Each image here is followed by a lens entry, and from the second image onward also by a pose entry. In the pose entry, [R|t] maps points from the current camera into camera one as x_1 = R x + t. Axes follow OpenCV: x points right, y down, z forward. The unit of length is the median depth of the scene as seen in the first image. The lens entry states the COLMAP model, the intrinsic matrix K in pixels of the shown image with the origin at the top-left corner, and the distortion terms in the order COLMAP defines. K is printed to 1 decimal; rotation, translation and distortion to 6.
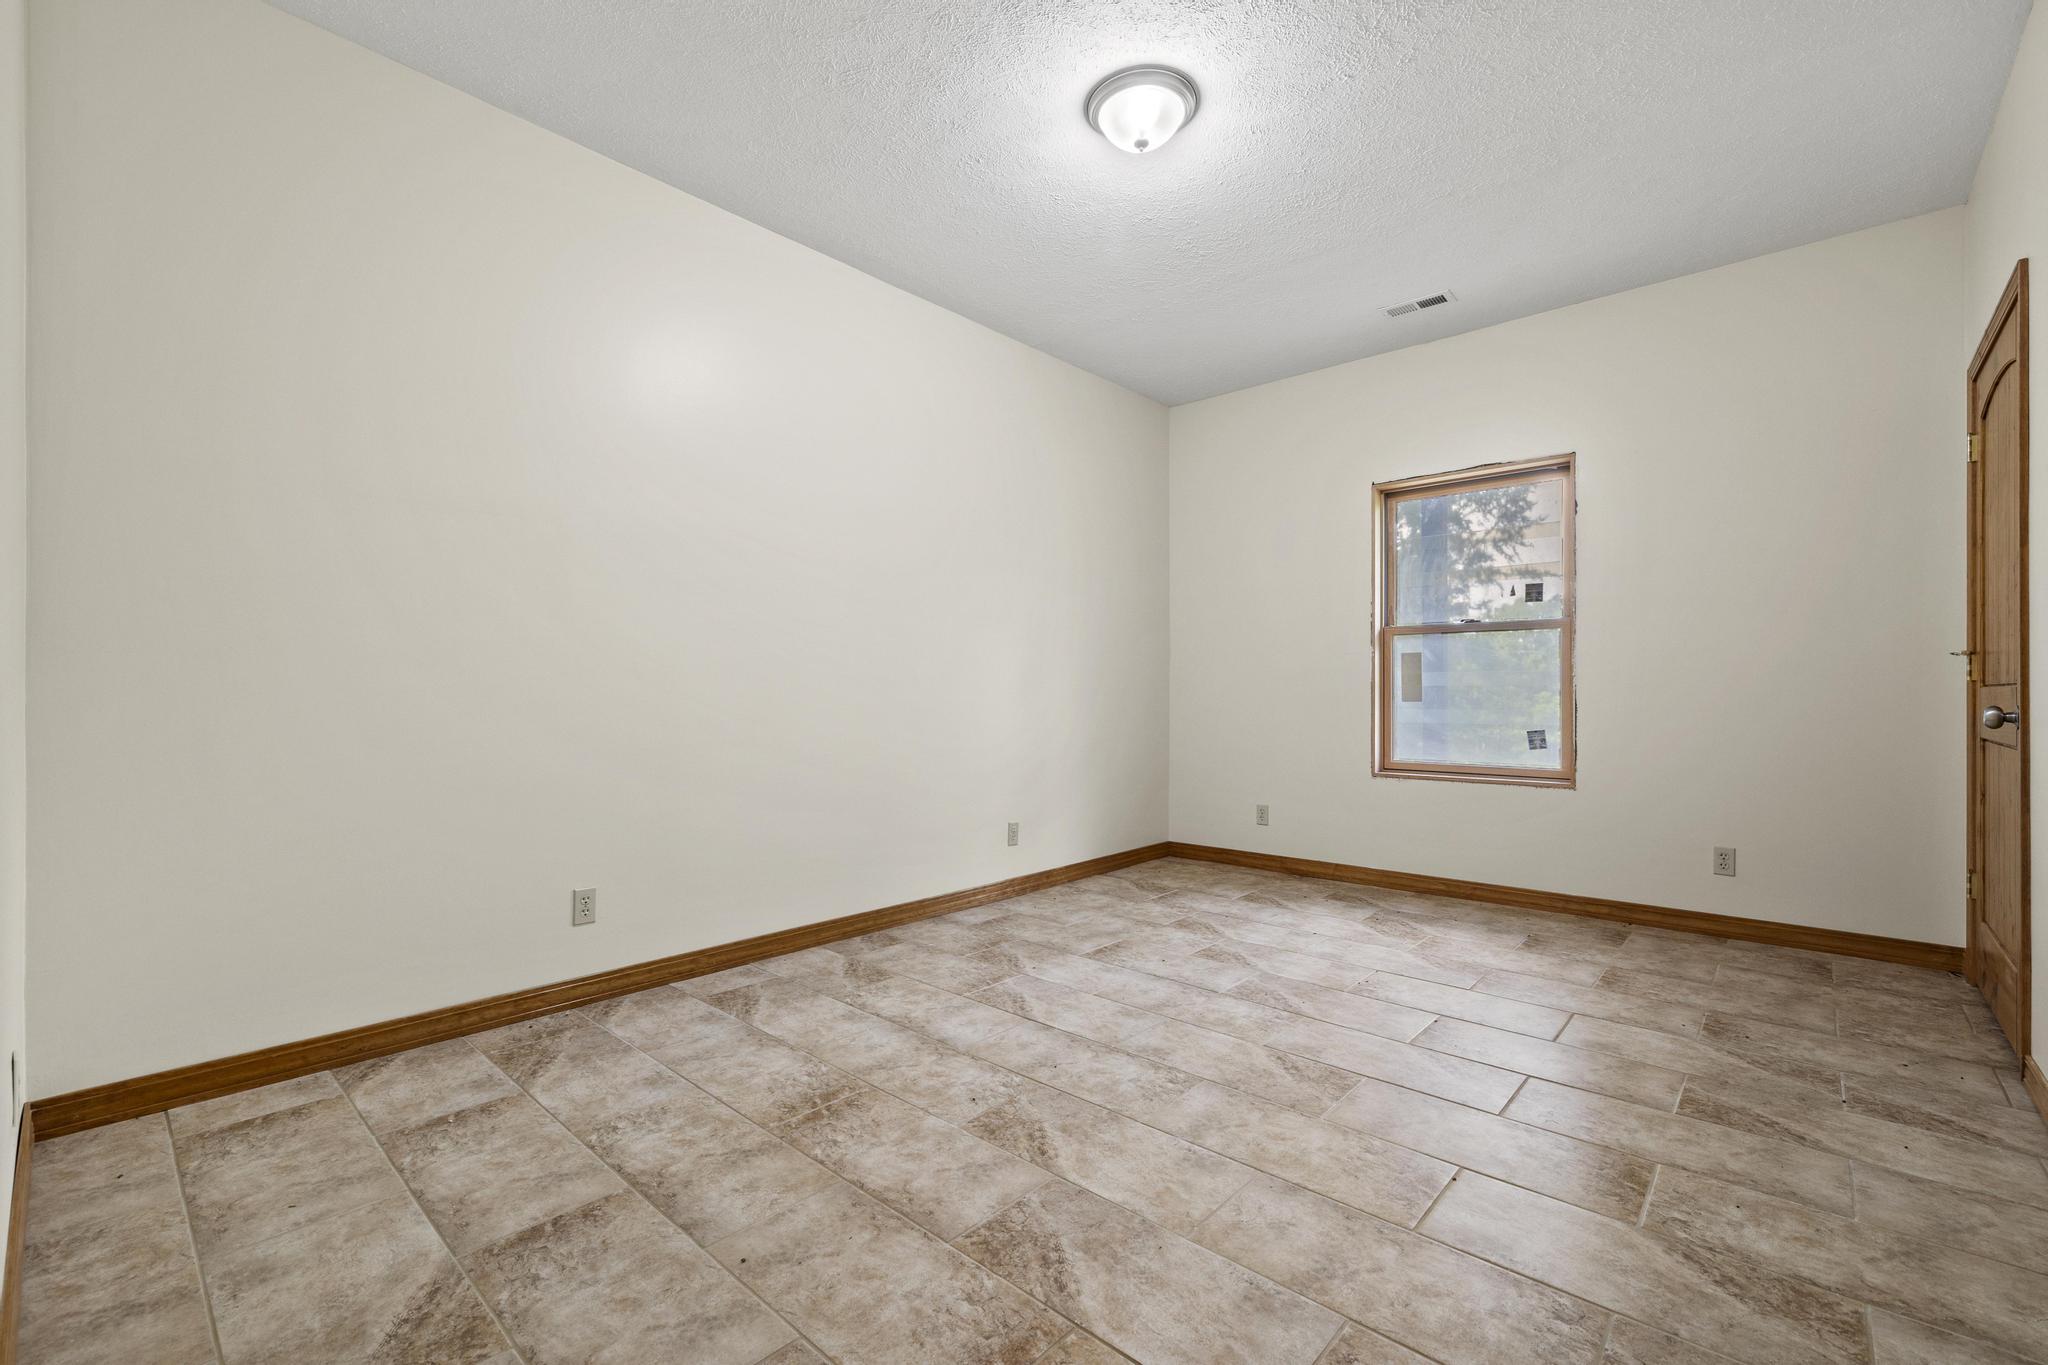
lens RADIAL K [[865.6, 0, 1024.0], [0, 865.6, 682.5], [0, 0, 1]] dist [-0.001523, -0.000033]
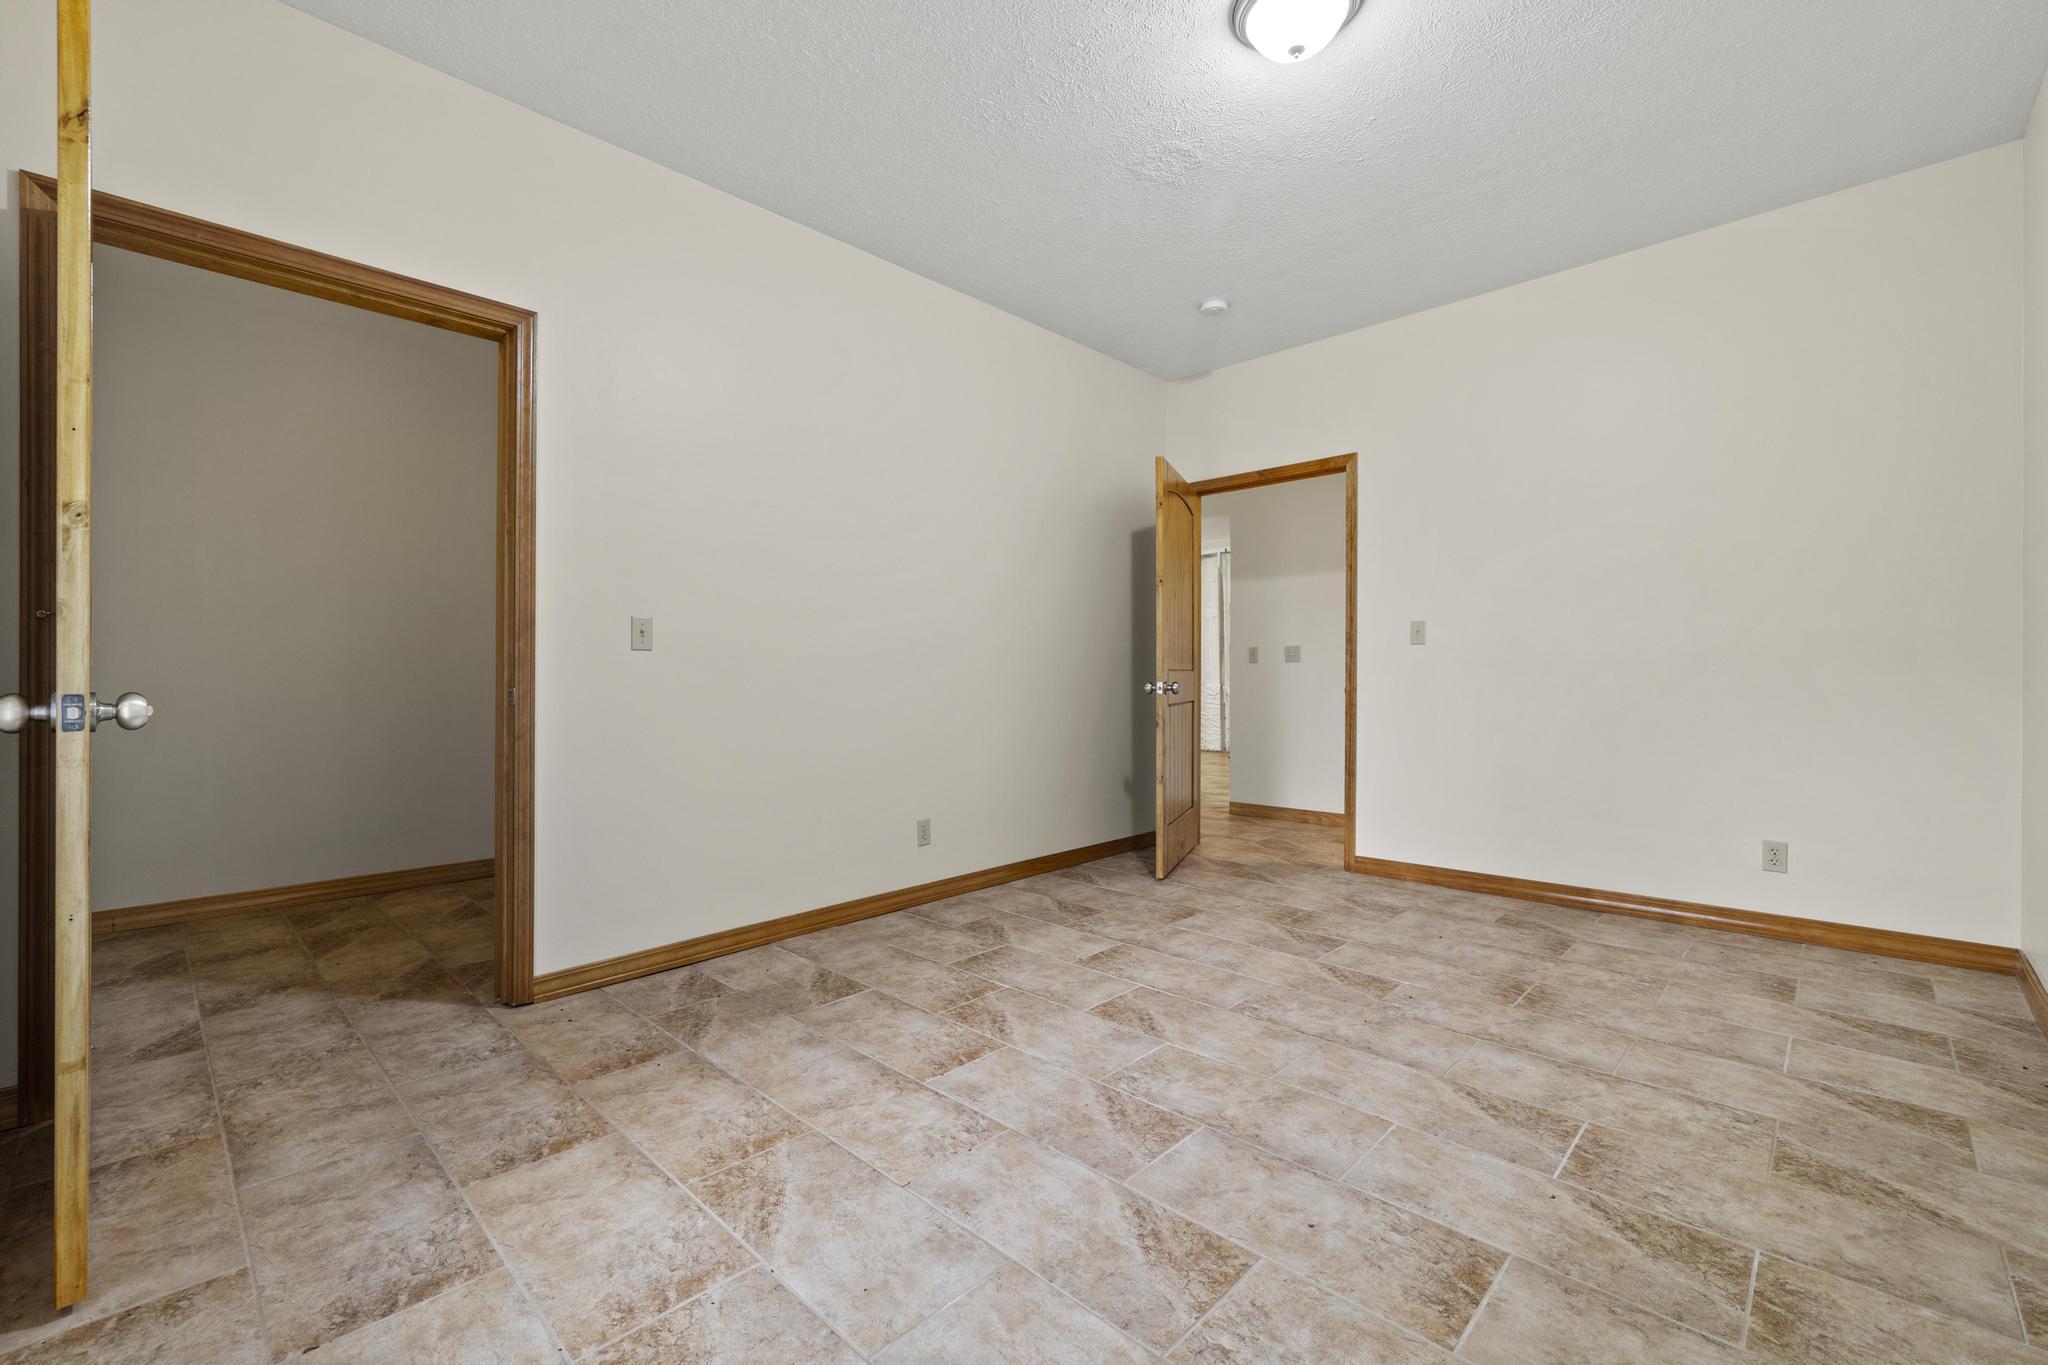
lens RADIAL K [[865.6, 0, 1024.0], [0, 865.6, 682.5], [0, 0, 1]] dist [-0.001523, -0.000033]
pose [[-0.999687, -0.000574, 0.025017, 0.405063], [-0.000780, 0.999966, -0.008210, 0.029414], [-0.025011, -0.008227, -0.999653, 1.948710]]
